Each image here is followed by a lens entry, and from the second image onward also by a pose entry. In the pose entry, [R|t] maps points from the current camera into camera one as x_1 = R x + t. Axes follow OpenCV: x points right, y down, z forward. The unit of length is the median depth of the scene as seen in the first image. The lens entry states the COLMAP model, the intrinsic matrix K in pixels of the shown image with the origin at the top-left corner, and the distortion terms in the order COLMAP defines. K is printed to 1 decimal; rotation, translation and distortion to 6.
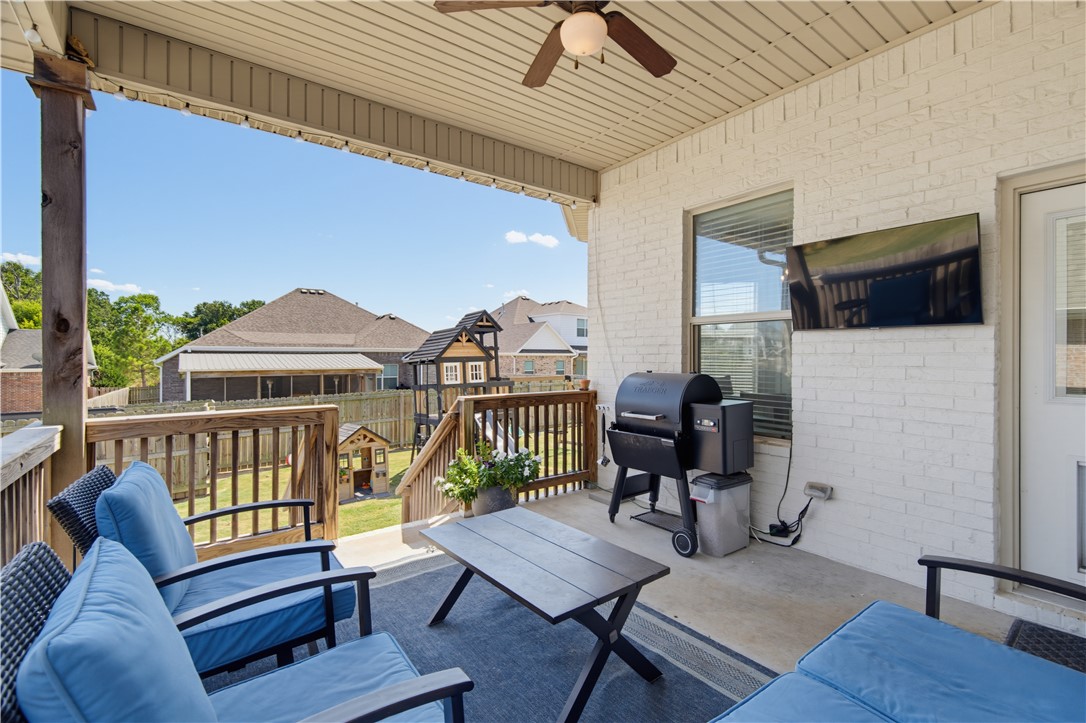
lens RADIAL K [[491.4, 0, 541.5], [0, 491.4, 358.8], [0, 0, 1]] dist [0.001807, 0.000084]
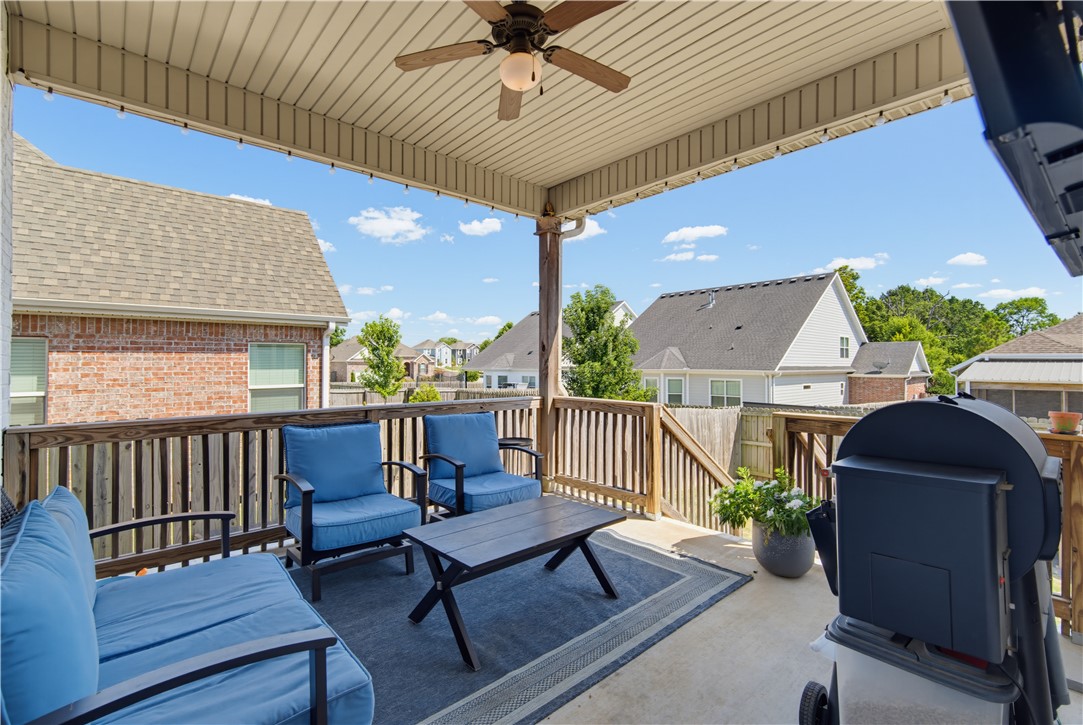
lens RADIAL K [[490.0, 0, 539.6], [0, 490.0, 360.4], [0, 0, 1]] dist [0.001807, 0.000084]
pose [[0.048585, -0.003636, -0.998812, 0.151131], [-0.010716, 0.999934, -0.004161, -0.000846], [0.998762, 0.010905, 0.048543, 0.126788]]
